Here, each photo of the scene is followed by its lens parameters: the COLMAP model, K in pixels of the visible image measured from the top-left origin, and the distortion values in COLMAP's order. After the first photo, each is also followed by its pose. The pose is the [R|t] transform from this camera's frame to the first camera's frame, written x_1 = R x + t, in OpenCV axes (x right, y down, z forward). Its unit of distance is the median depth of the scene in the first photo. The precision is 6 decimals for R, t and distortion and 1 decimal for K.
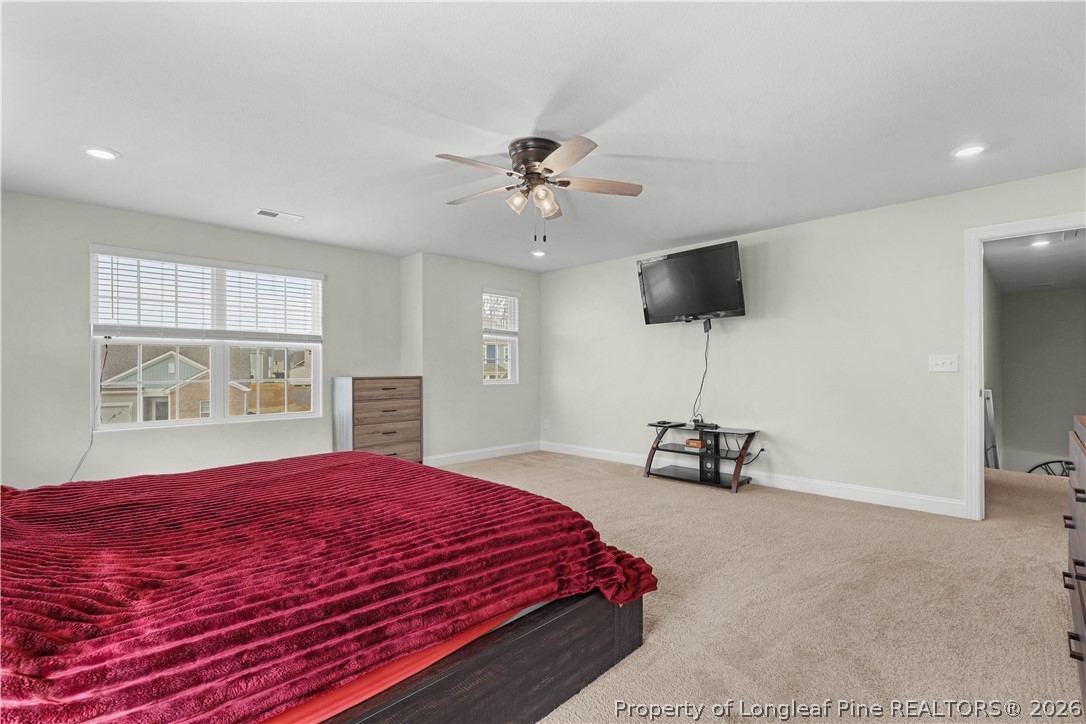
lens RADIAL K [[502.5, 0, 547.1], [0, 502.5, 364.8], [0, 0, 1]] dist [0.001174, -0.000073]
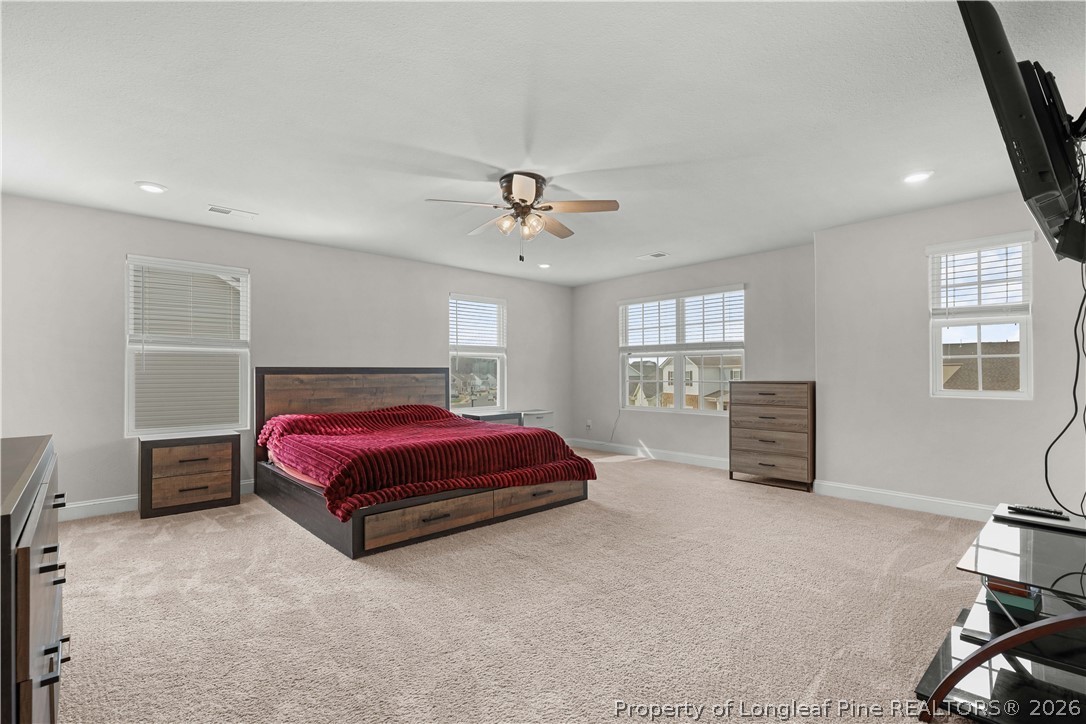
lens RADIAL K [[502.5, 0, 548.5], [0, 502.5, 368.9], [0, 0, 1]] dist [0.001174, -0.000073]
pose [[-0.051827, -0.007123, -0.998631, 0.640312], [0.014098, 0.999870, -0.007863, 0.003008], [0.998557, -0.014486, -0.051720, 0.649677]]
